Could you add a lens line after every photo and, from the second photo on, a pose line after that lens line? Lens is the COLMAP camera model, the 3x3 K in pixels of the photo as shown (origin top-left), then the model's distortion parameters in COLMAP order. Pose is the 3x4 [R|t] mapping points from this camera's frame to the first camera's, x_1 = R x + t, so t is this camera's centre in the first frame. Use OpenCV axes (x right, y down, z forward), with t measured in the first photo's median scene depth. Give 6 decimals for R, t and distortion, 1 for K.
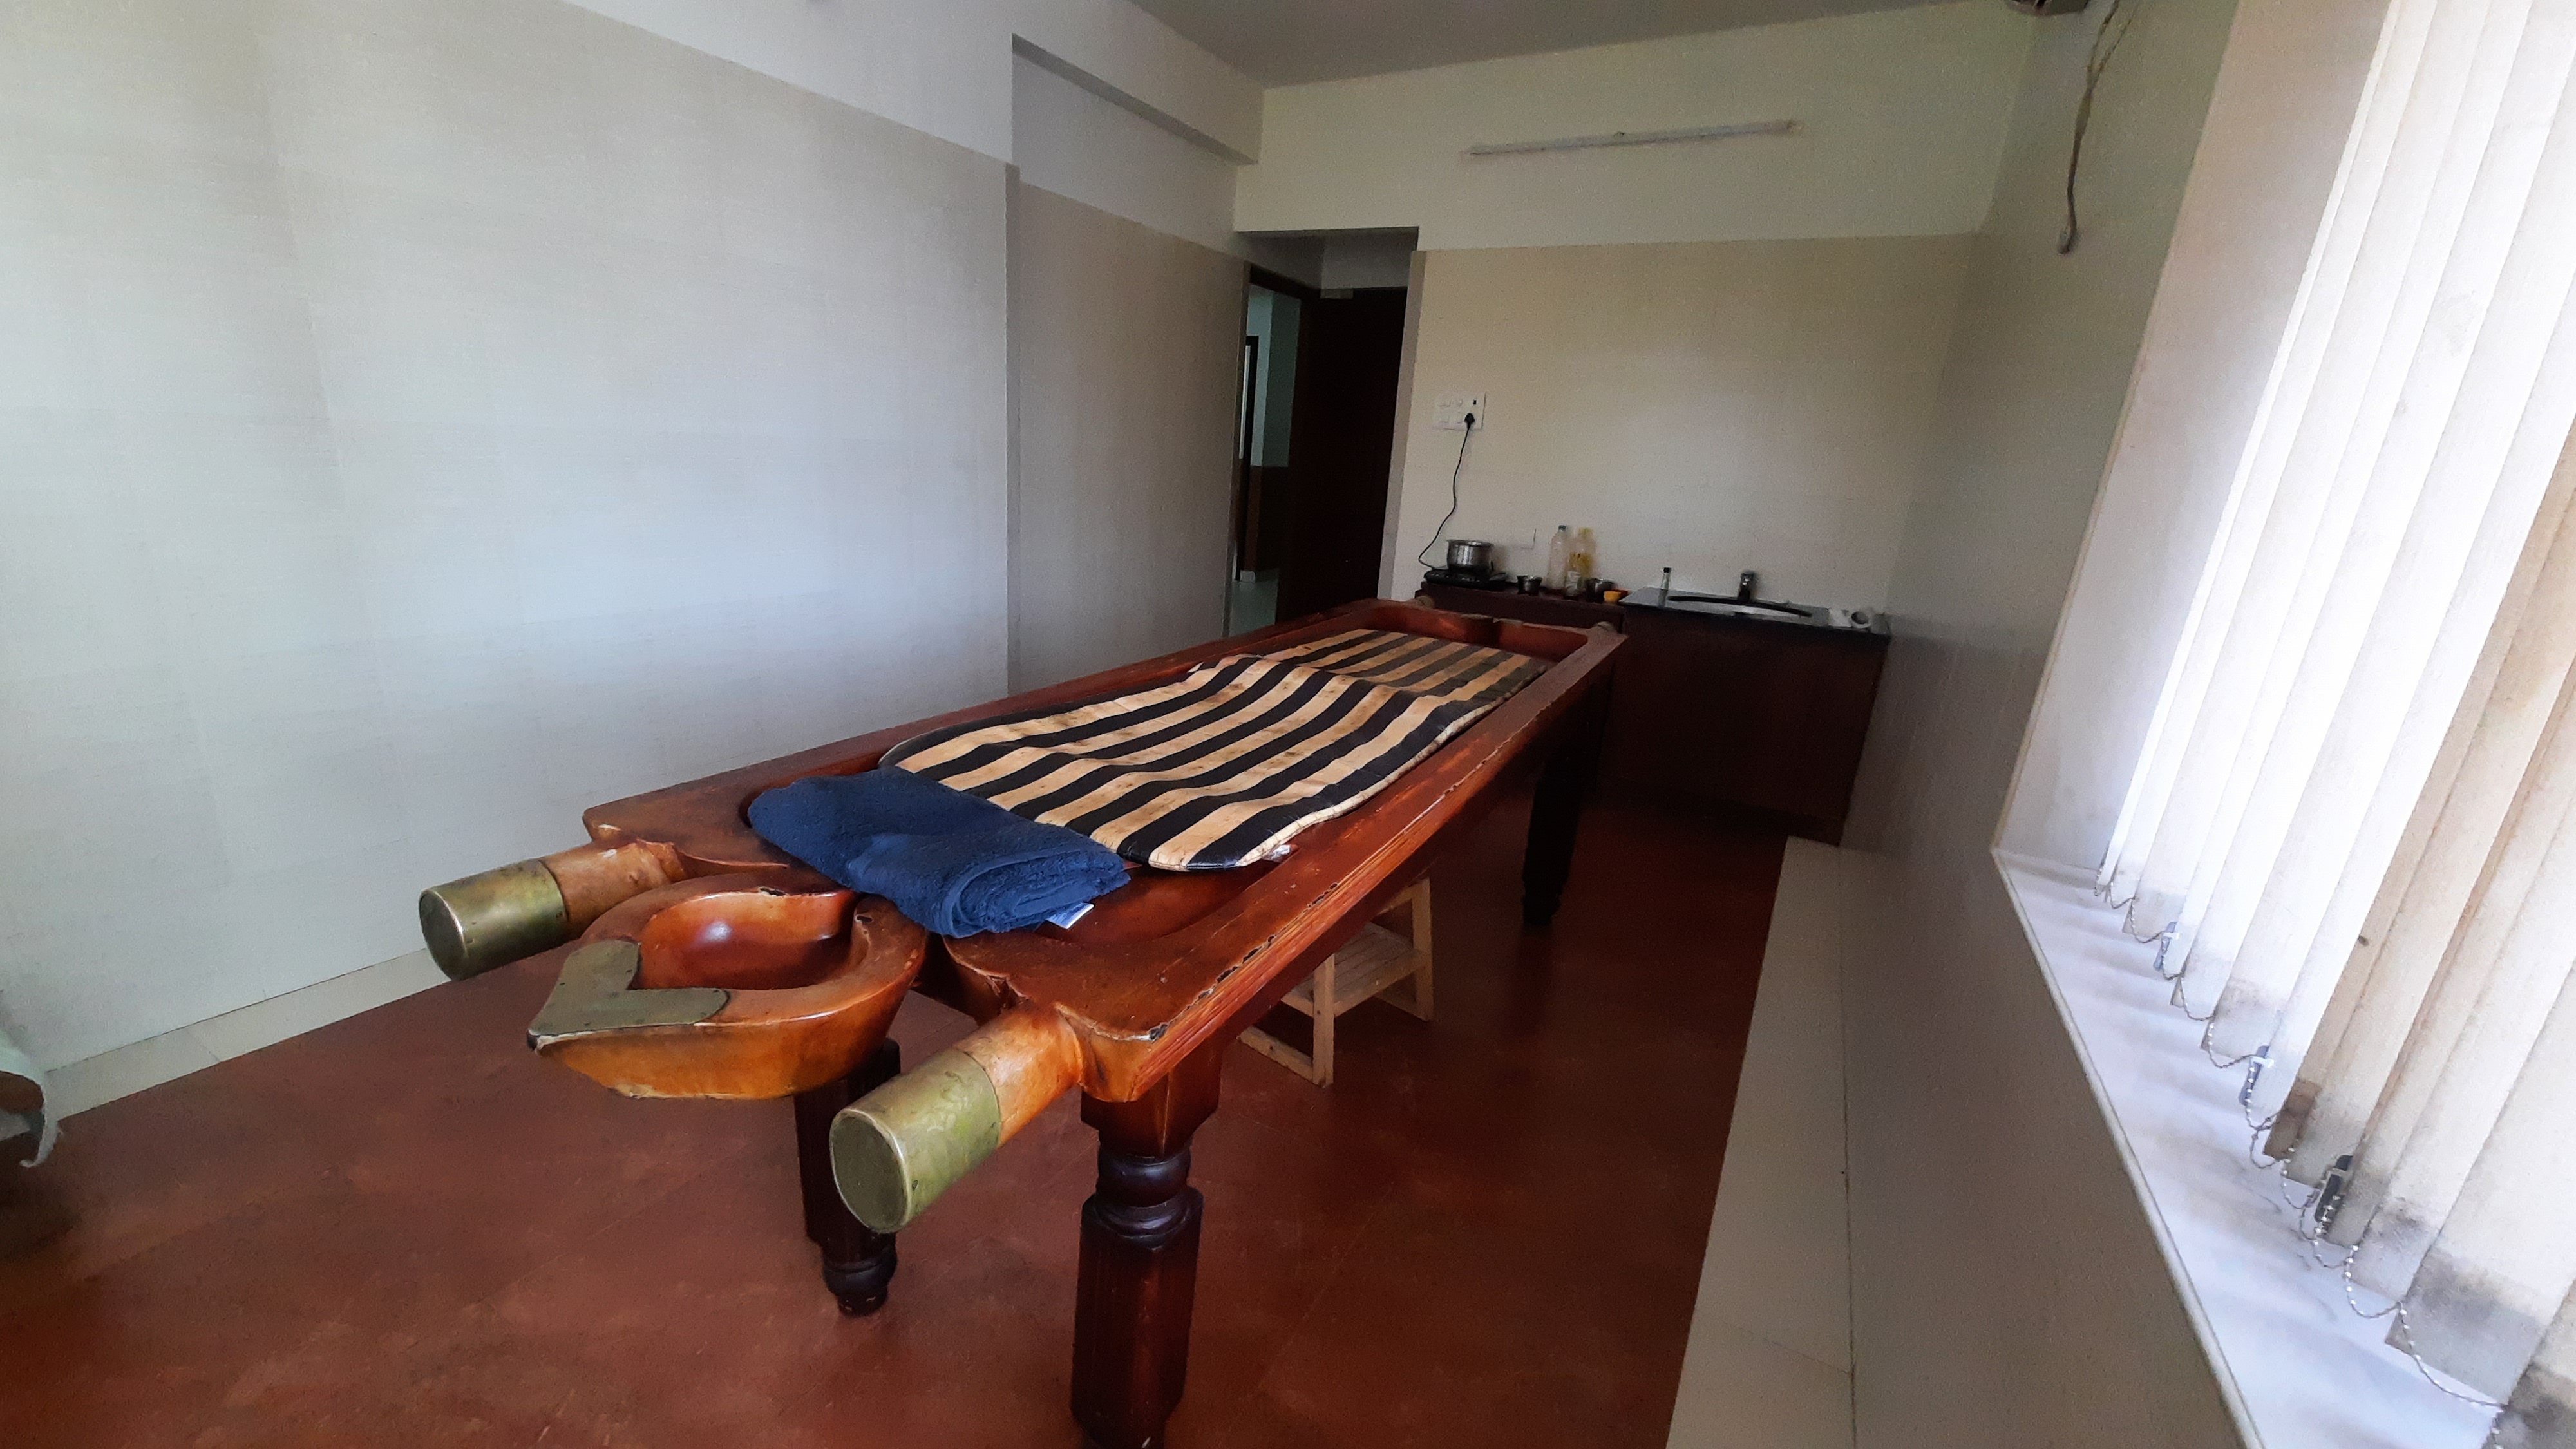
lens RADIAL K [[1017.2, 0, 1238.9], [0, 1017.2, 743.7], [0, 0, 1]] dist [-0.001642, 0.000561]
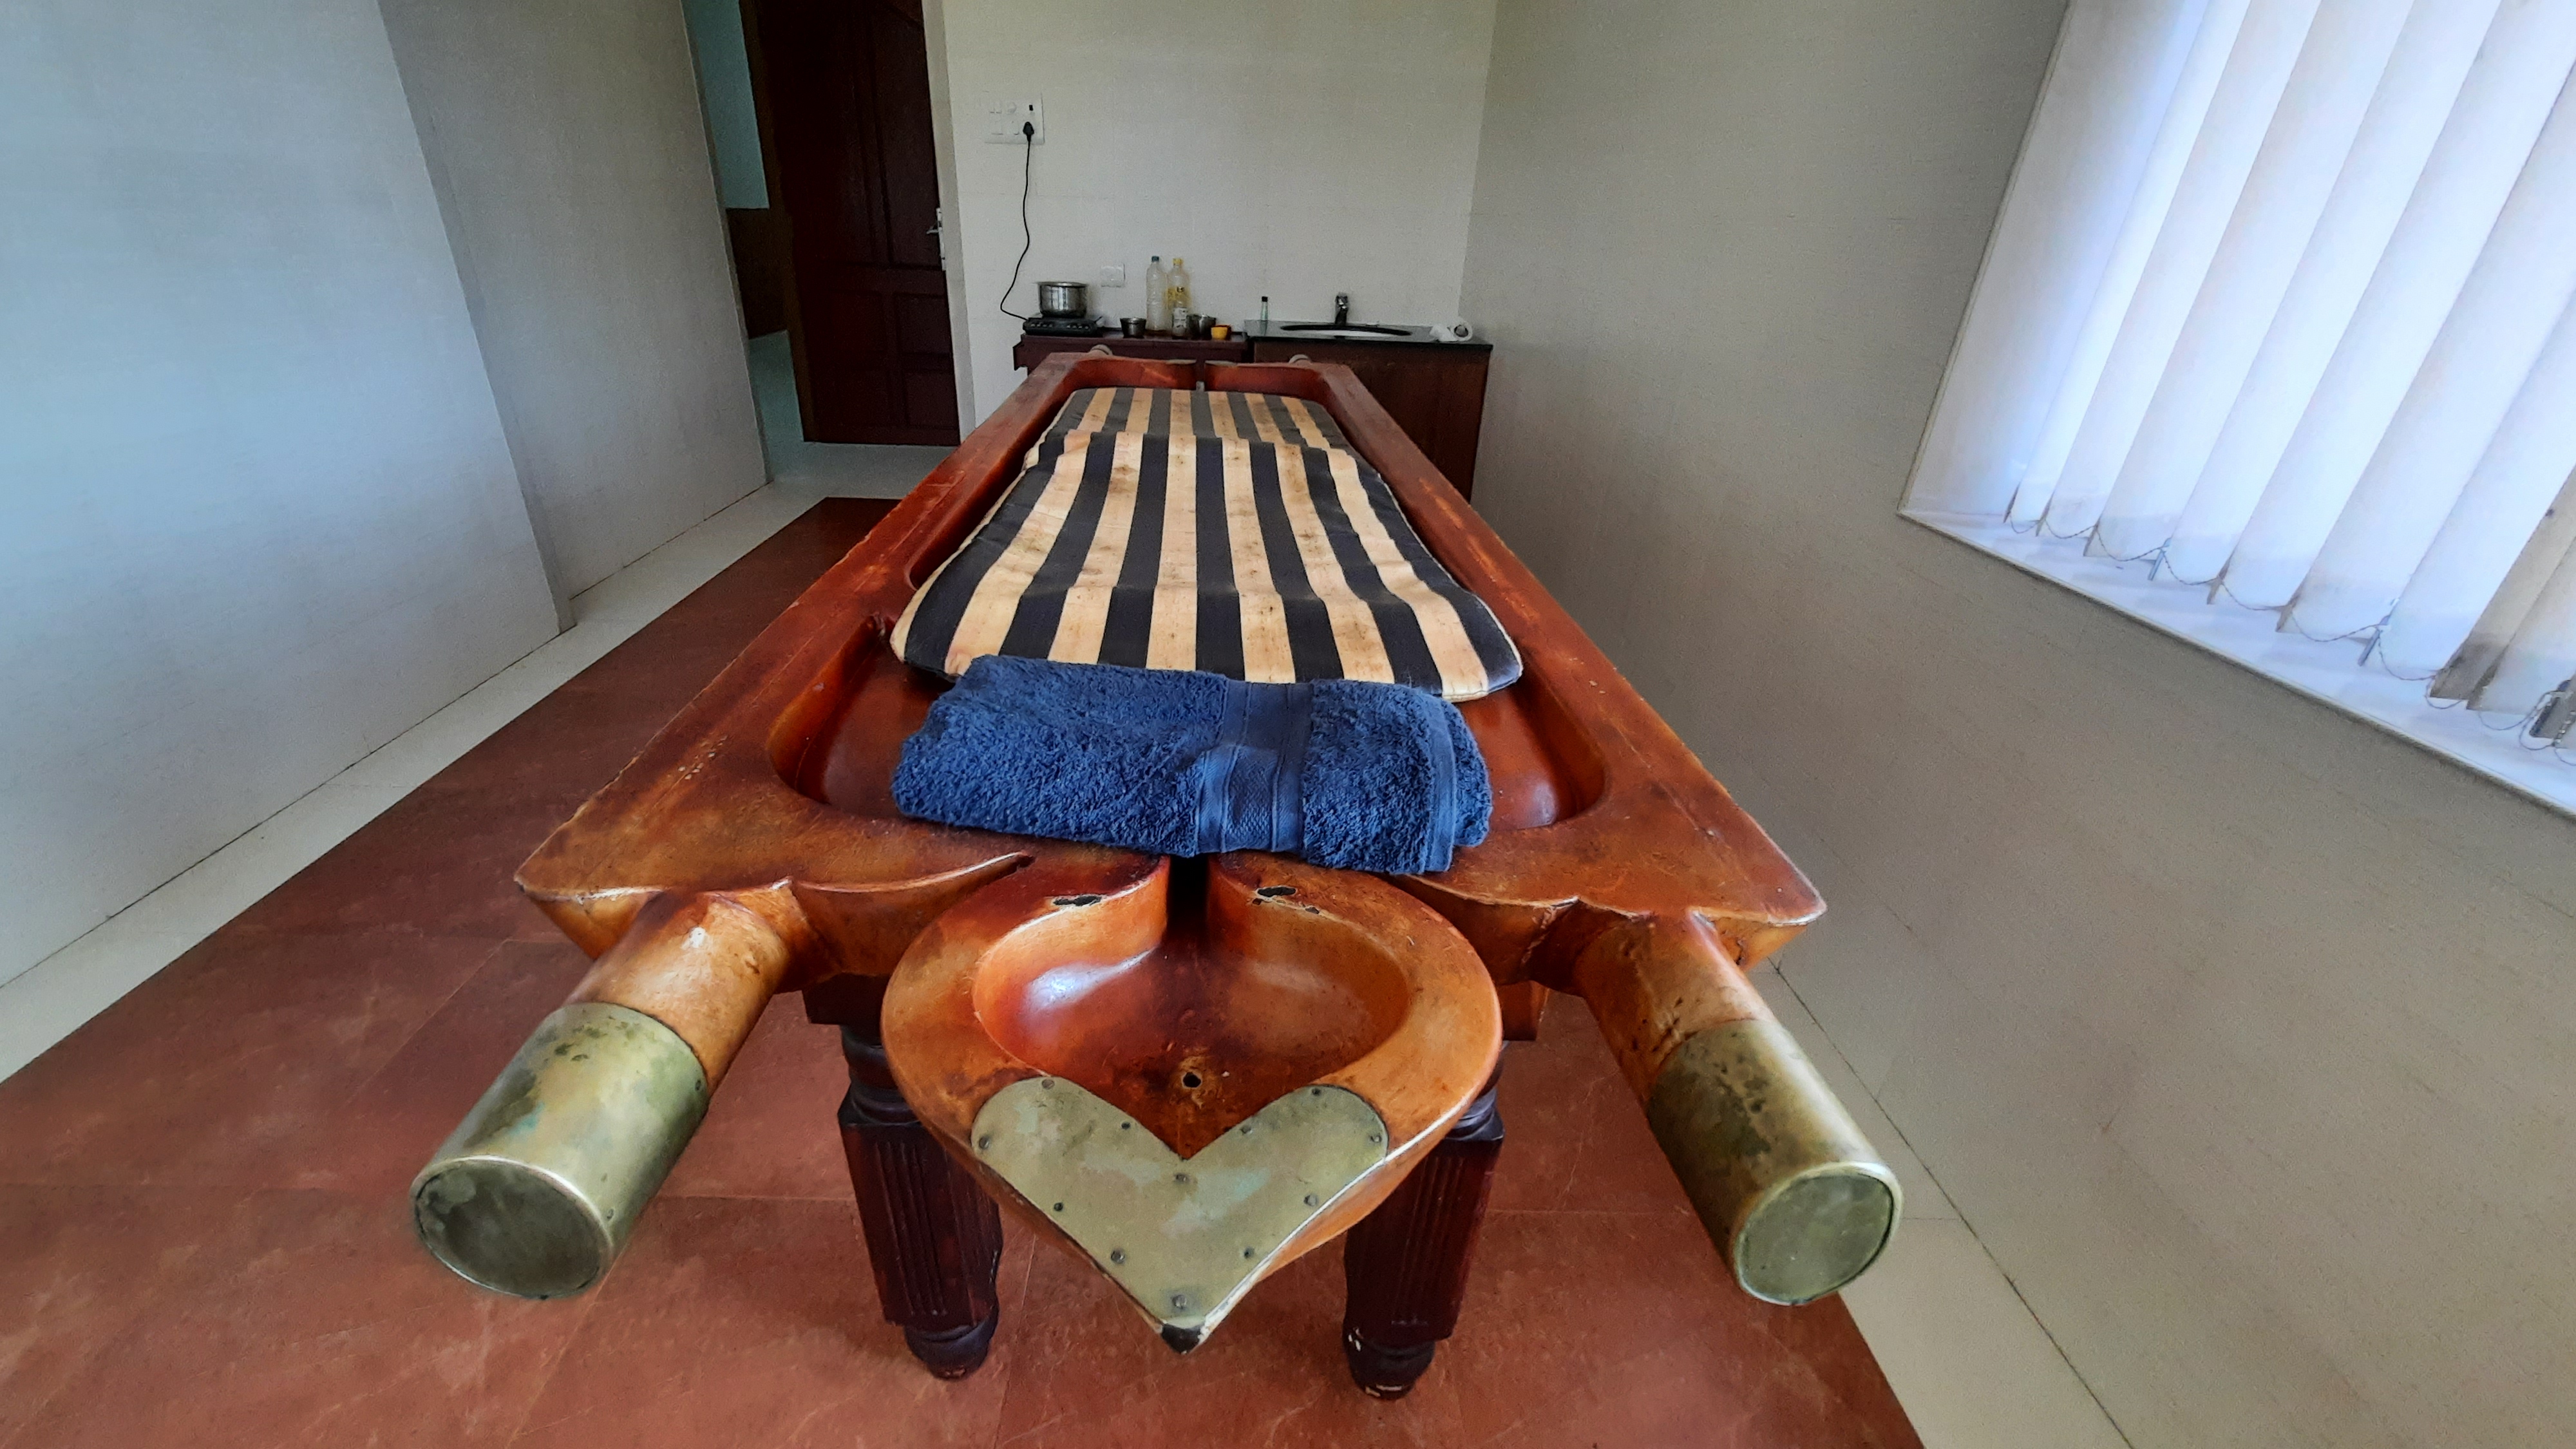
lens RADIAL K [[1017.2, 0, 1238.9], [0, 1017.2, 743.7], [0, 0, 1]] dist [-0.001642, 0.000561]
pose [[0.858442, -0.263889, 0.439818, -0.145099], [0.162197, 0.953157, 0.255311, -0.017585], [-0.486589, -0.147833, 0.861032, 0.110090]]
